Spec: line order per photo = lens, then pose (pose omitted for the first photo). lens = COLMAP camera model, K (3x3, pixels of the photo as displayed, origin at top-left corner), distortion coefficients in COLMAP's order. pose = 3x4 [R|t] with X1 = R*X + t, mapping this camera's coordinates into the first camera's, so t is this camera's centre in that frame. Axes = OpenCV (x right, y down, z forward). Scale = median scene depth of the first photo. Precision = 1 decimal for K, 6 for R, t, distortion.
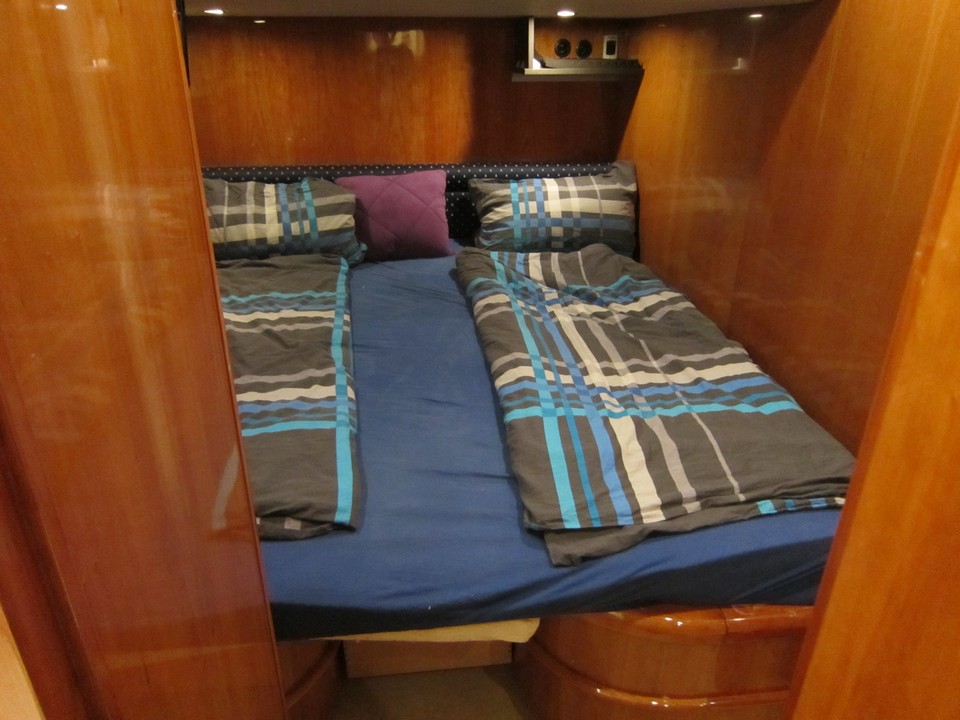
lens RADIAL K [[680.4, 0, 478.4], [0, 680.4, 359.5], [0, 0, 1]] dist [-0.031541, 0.013728]
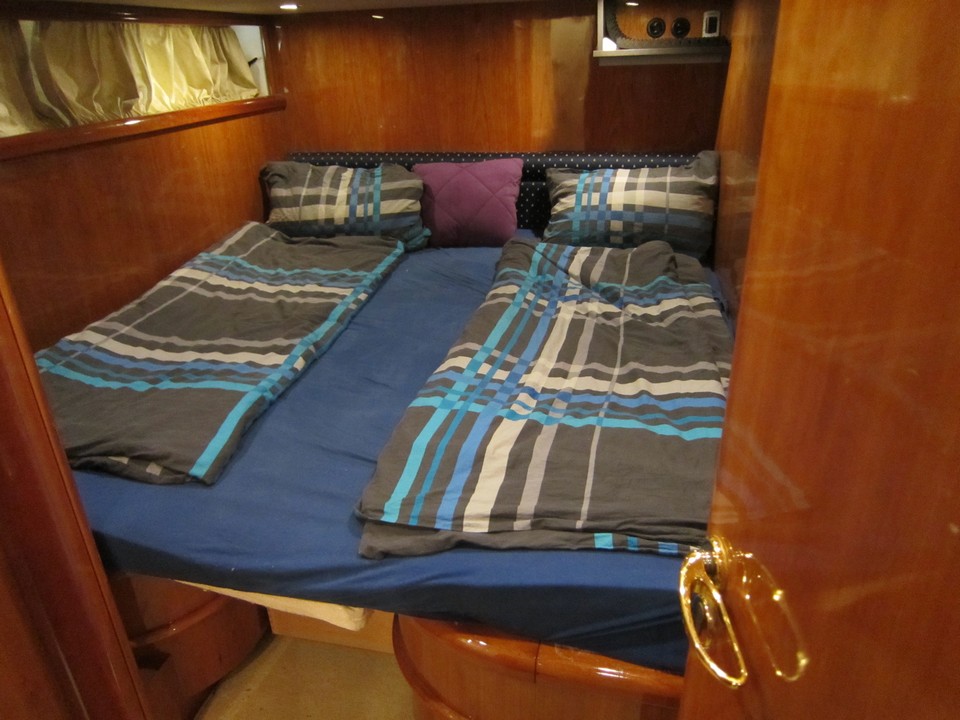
lens RADIAL K [[680.4, 0, 479.5], [0, 680.4, 359.6], [0, 0, 1]] dist [-0.031541, 0.013728]
pose [[0.940976, 0.108564, -0.320591, 0.328693], [-0.107724, 0.993971, 0.020413, -0.006508], [0.320874, 0.015327, 0.946998, 0.081879]]
